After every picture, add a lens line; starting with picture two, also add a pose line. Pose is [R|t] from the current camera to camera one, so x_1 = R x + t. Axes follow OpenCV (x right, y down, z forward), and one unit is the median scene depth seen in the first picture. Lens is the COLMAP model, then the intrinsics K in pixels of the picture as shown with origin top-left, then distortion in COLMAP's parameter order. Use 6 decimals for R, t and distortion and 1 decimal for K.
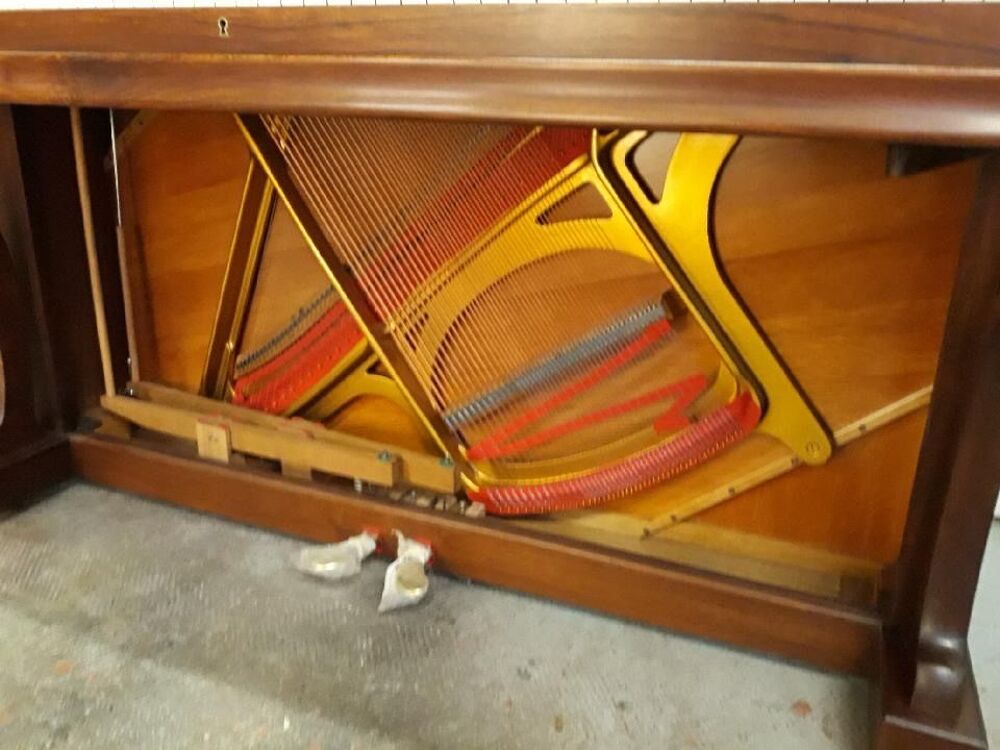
lens RADIAL K [[809.6, 0, 508.7], [0, 809.6, 368.2], [0, 0, 1]] dist [0.000026, -0.000288]
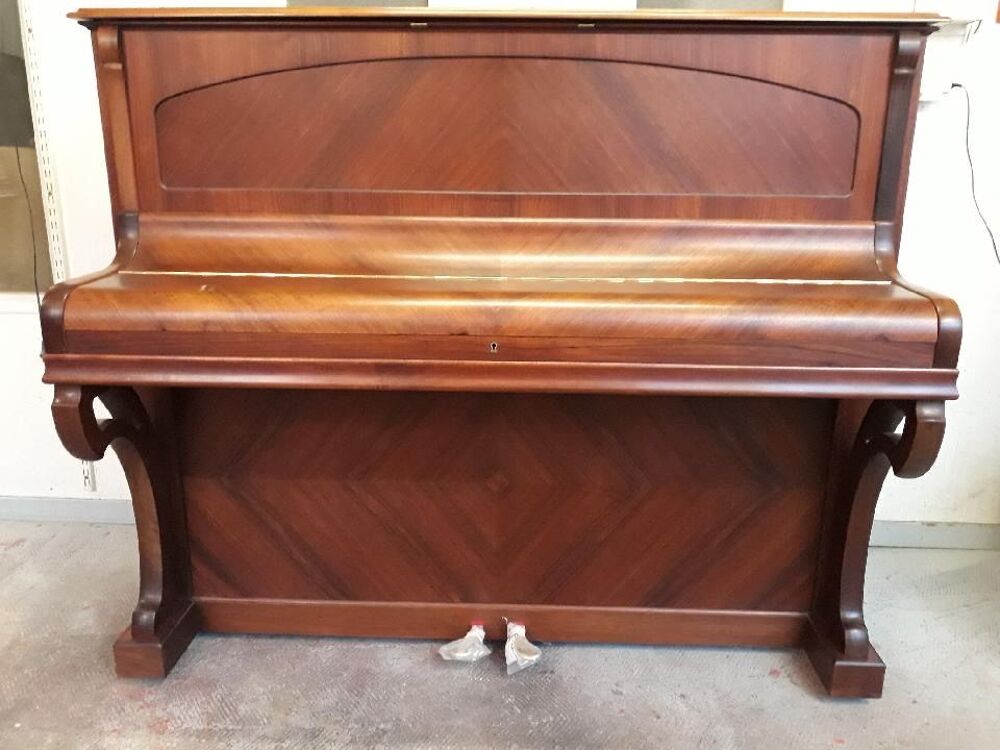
lens RADIAL K [[809.6, 0, 499.3], [0, 809.6, 370.7], [0, 0, 1]] dist [0.000026, -0.000288]
pose [[0.941525, -0.105643, 0.319955, -0.561661], [0.125582, 0.991182, -0.042281, -0.180828], [-0.312667, 0.079989, 0.946489, -0.411365]]
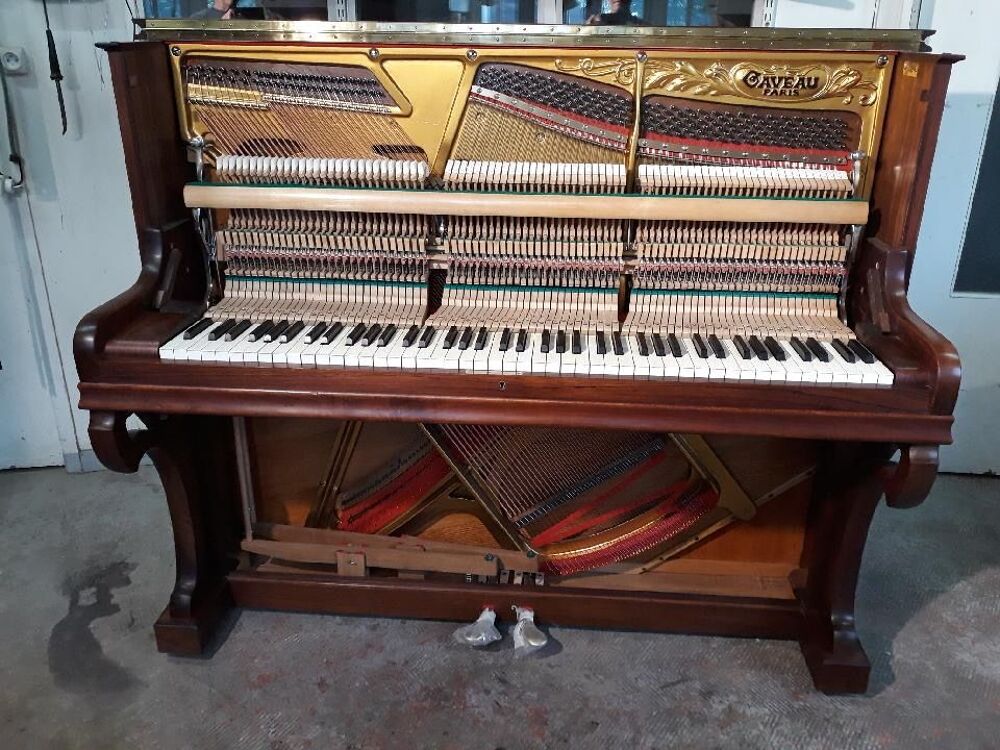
lens RADIAL K [[809.6, 0, 500.7], [0, 809.6, 360.6], [0, 0, 1]] dist [0.000026, -0.000288]
pose [[0.953056, -0.124049, 0.276217, -0.529363], [0.110973, 0.991854, 0.062541, -0.364886], [-0.281725, -0.028953, 0.959058, -0.470316]]
